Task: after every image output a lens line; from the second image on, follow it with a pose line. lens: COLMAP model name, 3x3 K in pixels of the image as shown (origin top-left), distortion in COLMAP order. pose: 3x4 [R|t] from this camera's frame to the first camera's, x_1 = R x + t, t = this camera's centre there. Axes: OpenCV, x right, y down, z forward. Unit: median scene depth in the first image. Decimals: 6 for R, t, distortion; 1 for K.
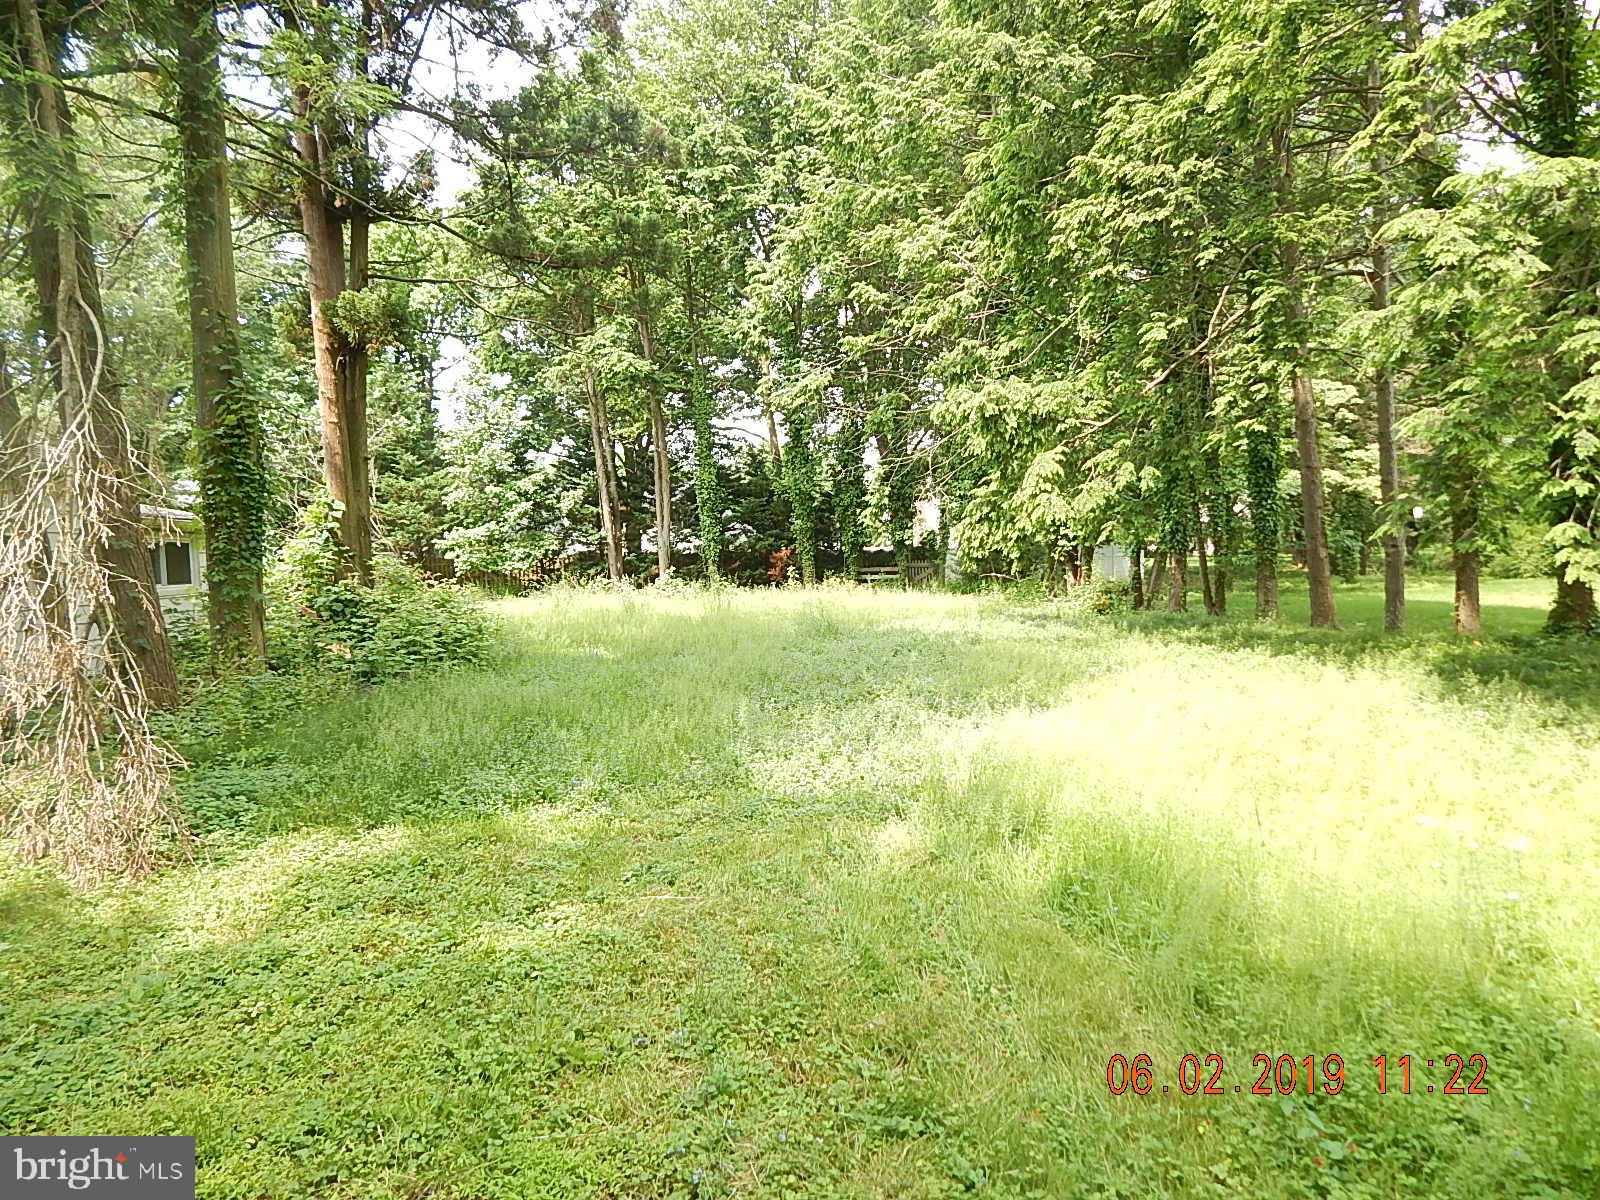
lens RADIAL K [[1056.1, 0, 798.3], [0, 1056.1, 599.5], [0, 0, 1]] dist [0.003847, -0.006702]
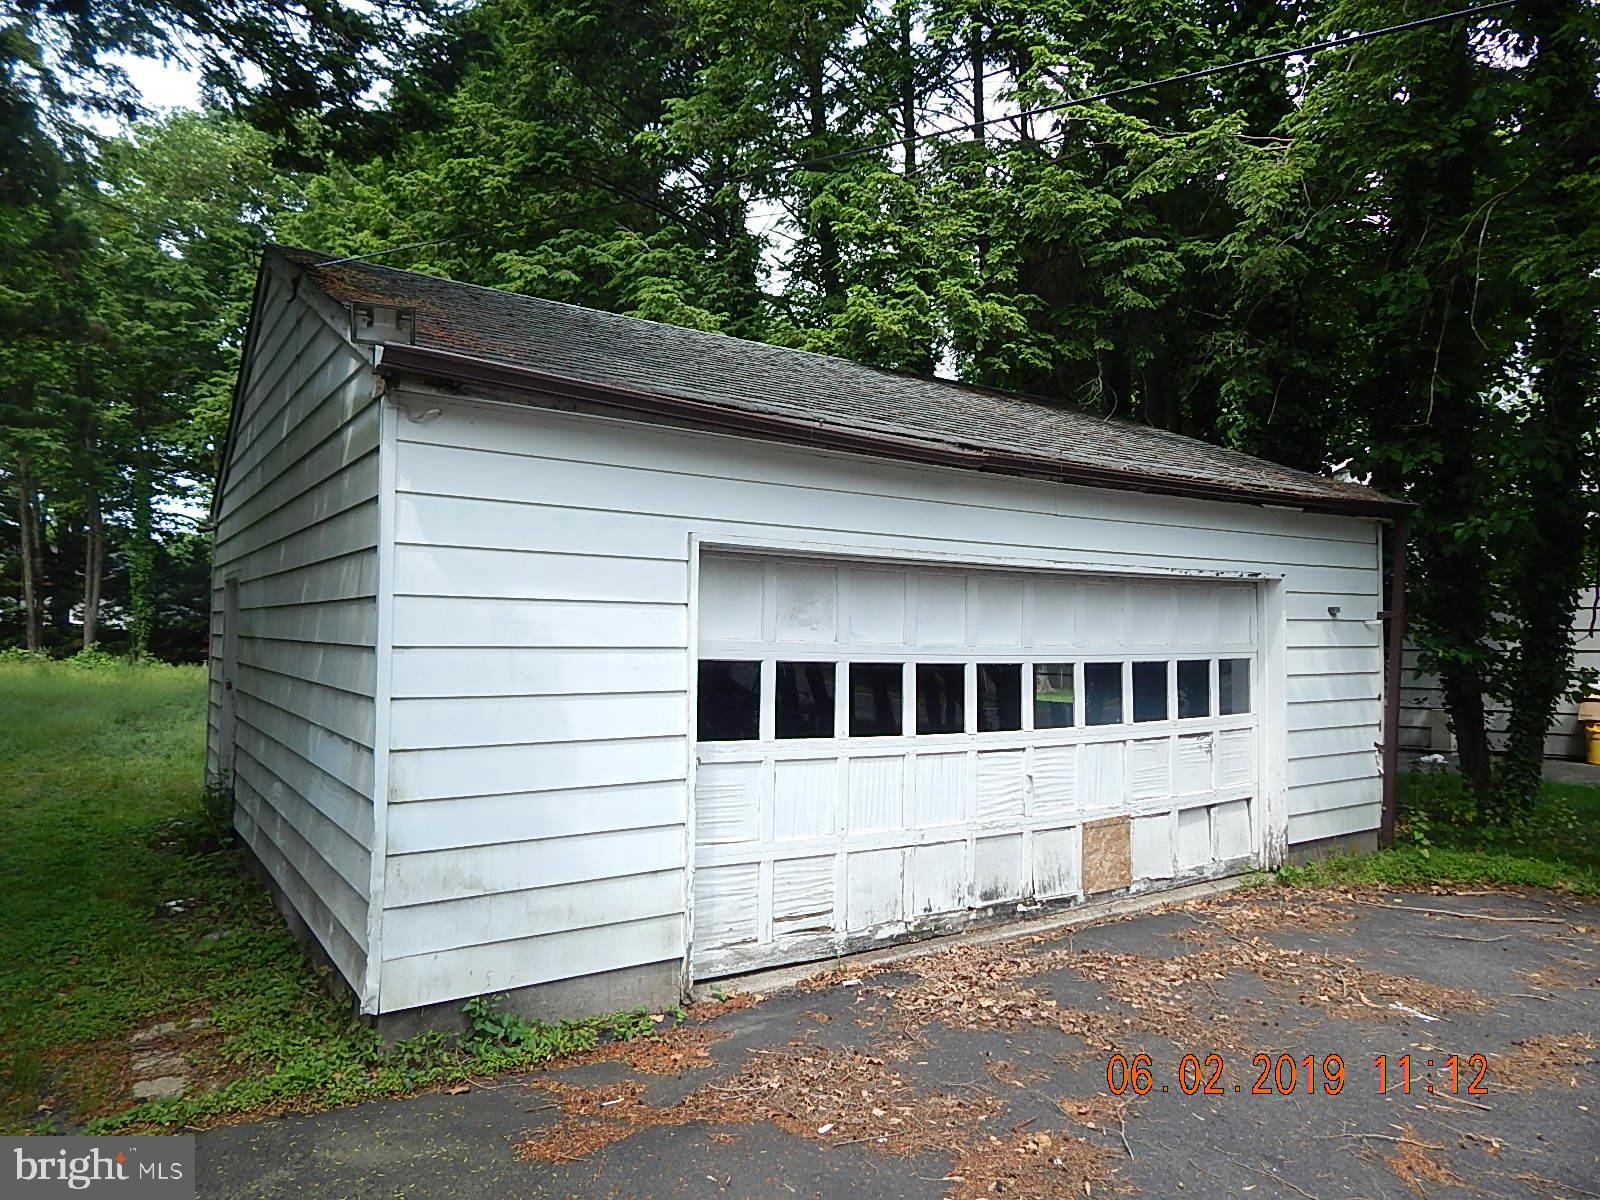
lens RADIAL K [[1056.1, 0, 803.8], [0, 1056.1, 601.9], [0, 0, 1]] dist [0.003847, -0.006702]
pose [[0.895688, 0.071084, 0.438966, 0.050121], [-0.031614, 0.994822, -0.096589, 0.010480], [-0.443559, 0.072636, 0.893297, -0.286563]]
